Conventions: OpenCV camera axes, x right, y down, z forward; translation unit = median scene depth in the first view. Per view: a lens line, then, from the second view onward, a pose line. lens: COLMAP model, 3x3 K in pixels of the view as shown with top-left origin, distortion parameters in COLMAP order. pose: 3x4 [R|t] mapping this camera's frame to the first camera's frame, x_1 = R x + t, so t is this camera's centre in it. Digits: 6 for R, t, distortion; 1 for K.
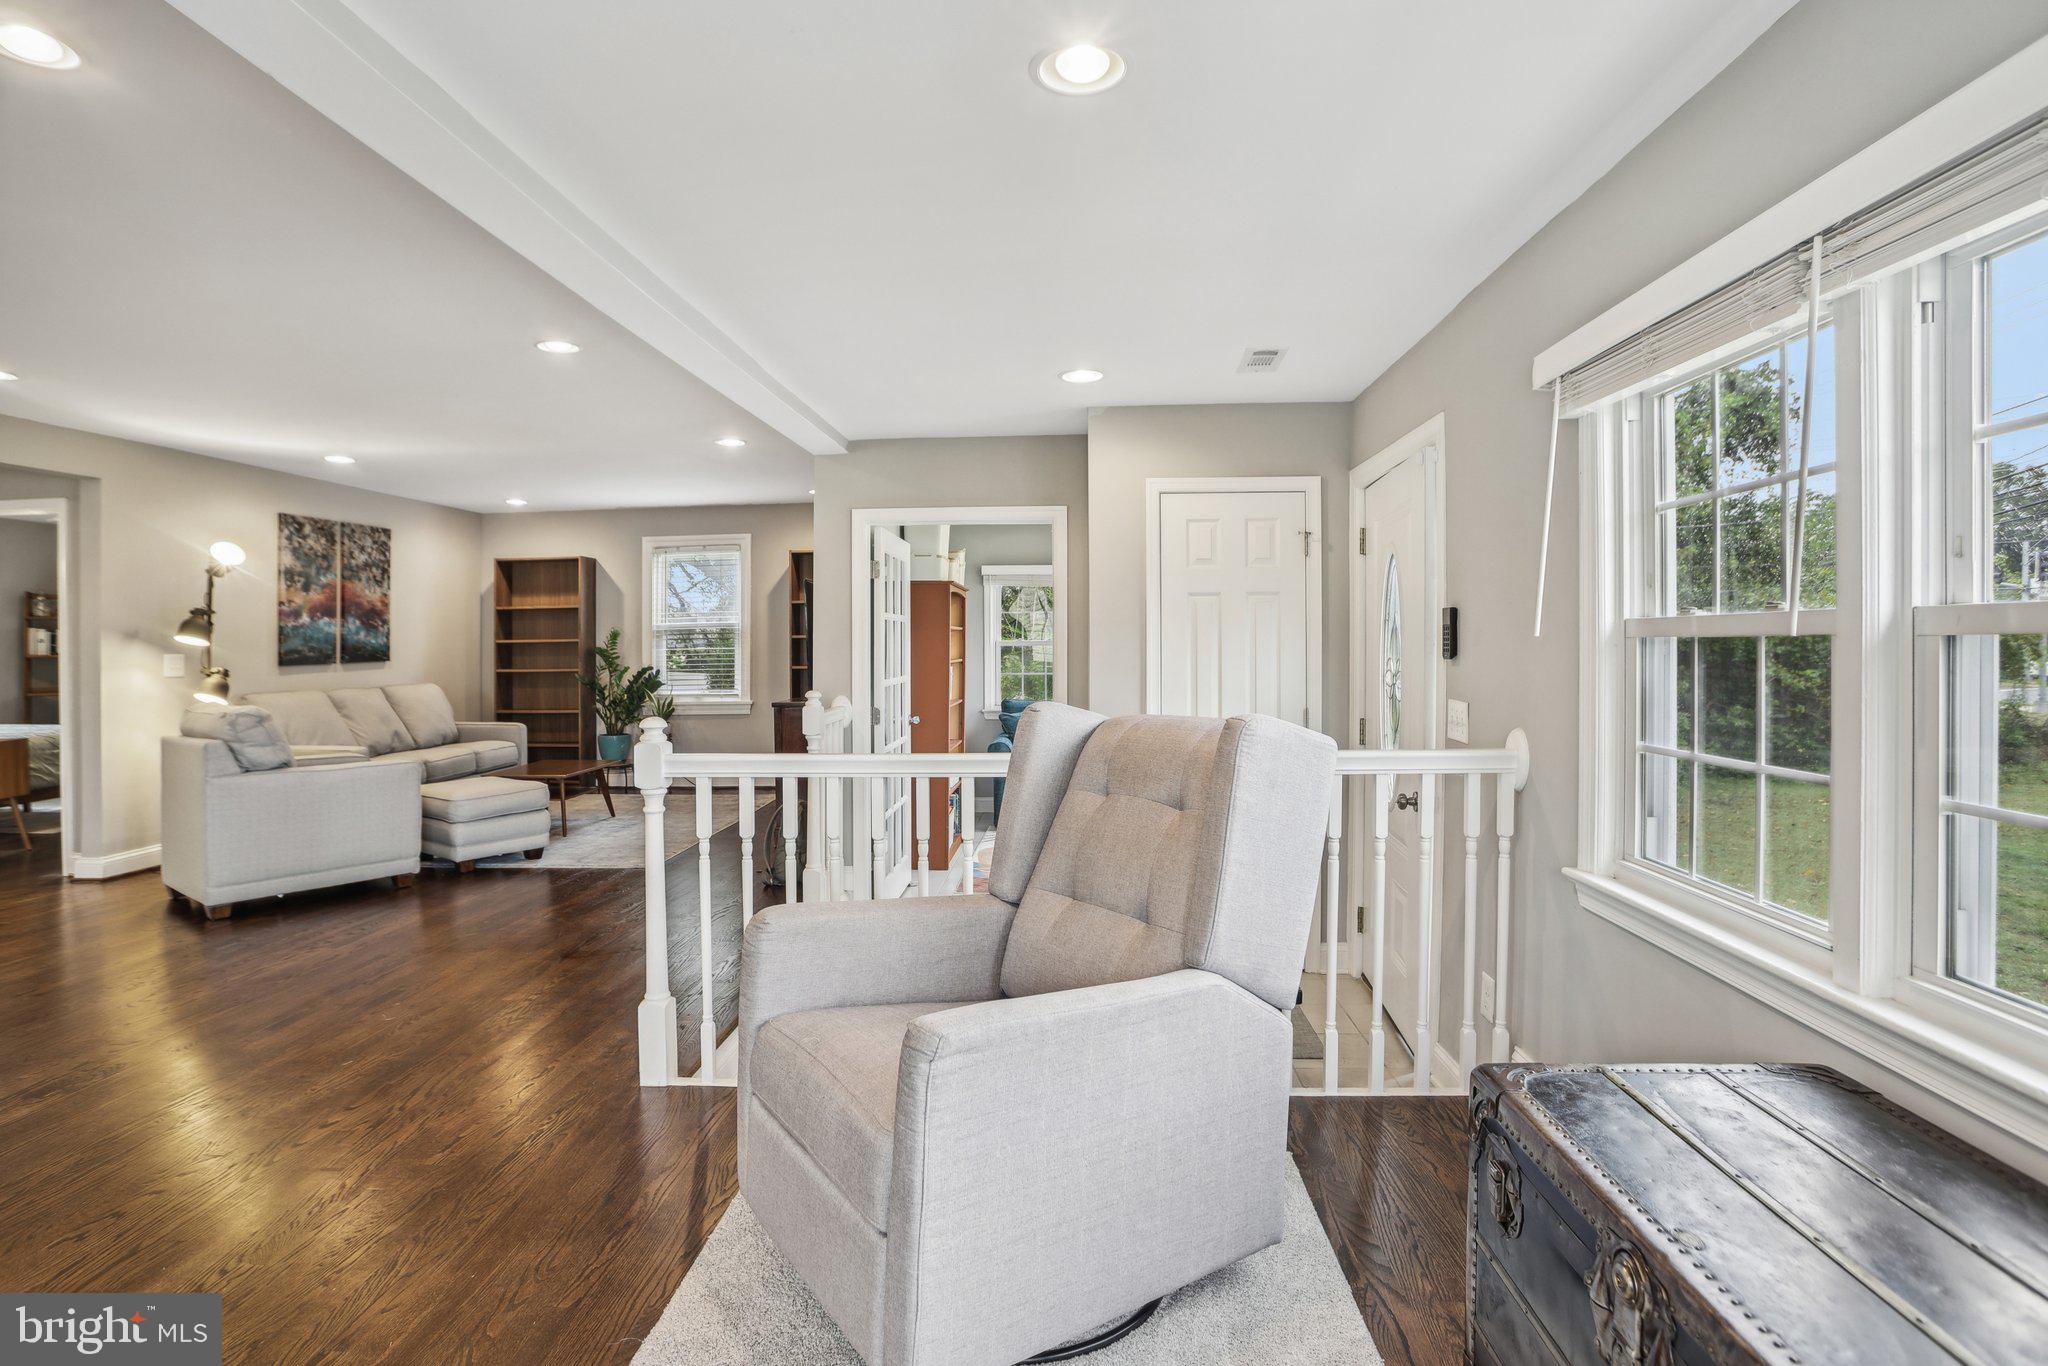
lens RADIAL K [[1023.8, 0, 1022.4], [0, 1023.8, 643.1], [0, 0, 1]] dist [-0.003697, -0.000461]
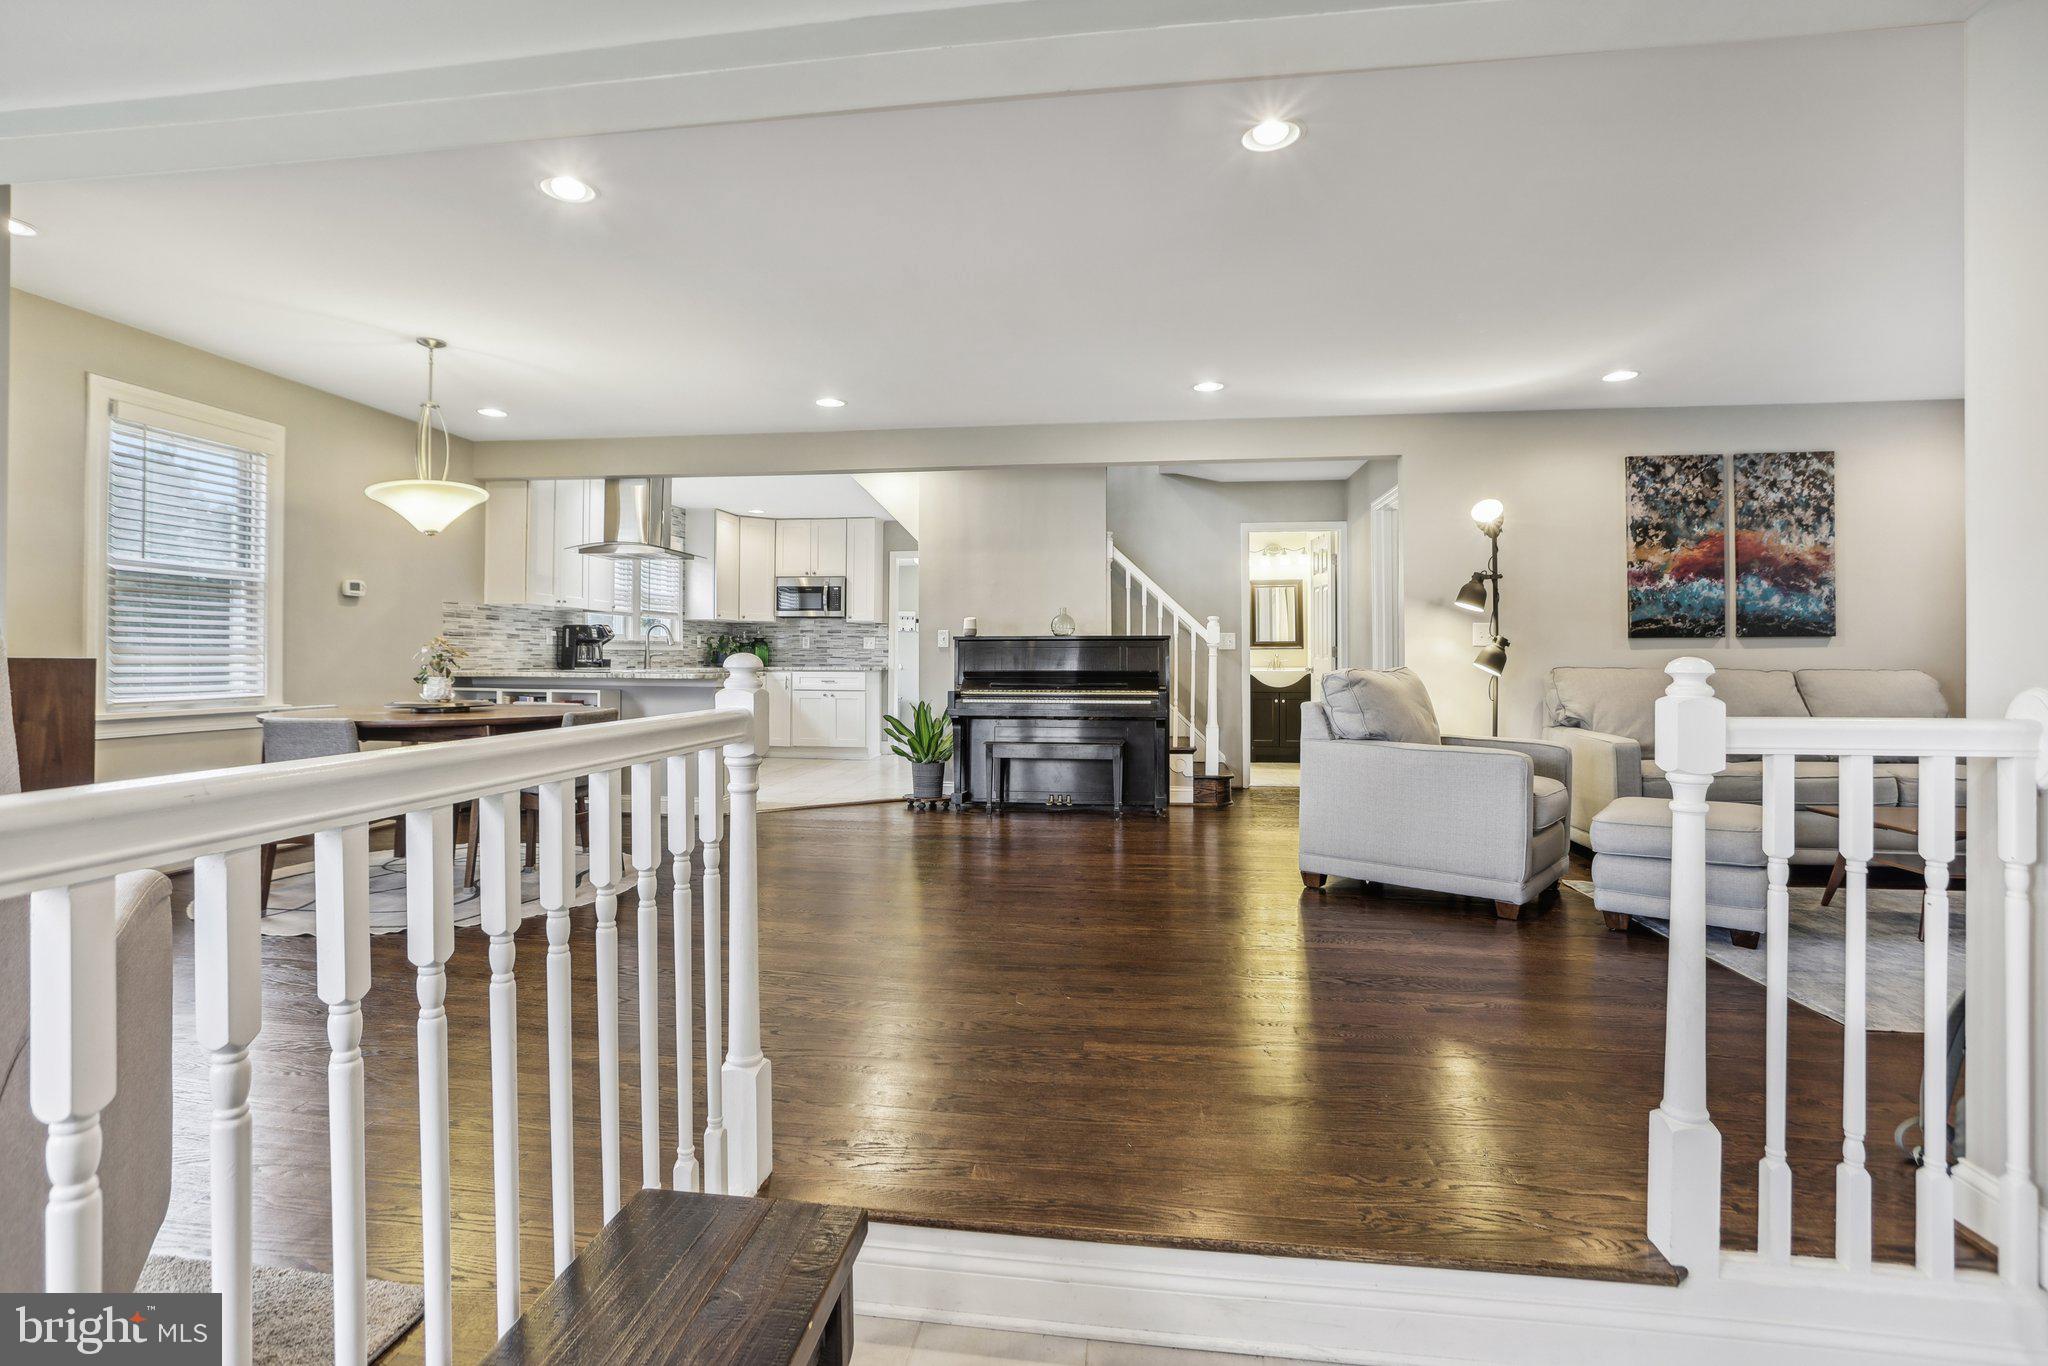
lens RADIAL K [[1023.8, 0, 1022.4], [0, 1023.8, 643.1], [0, 0, 1]] dist [-0.003697, -0.000461]
pose [[-0.058957, 0.003115, -0.998256, 0.136830], [-0.003332, 0.999989, 0.003317, 0.023741], [0.998255, 0.003522, -0.058946, 0.517525]]
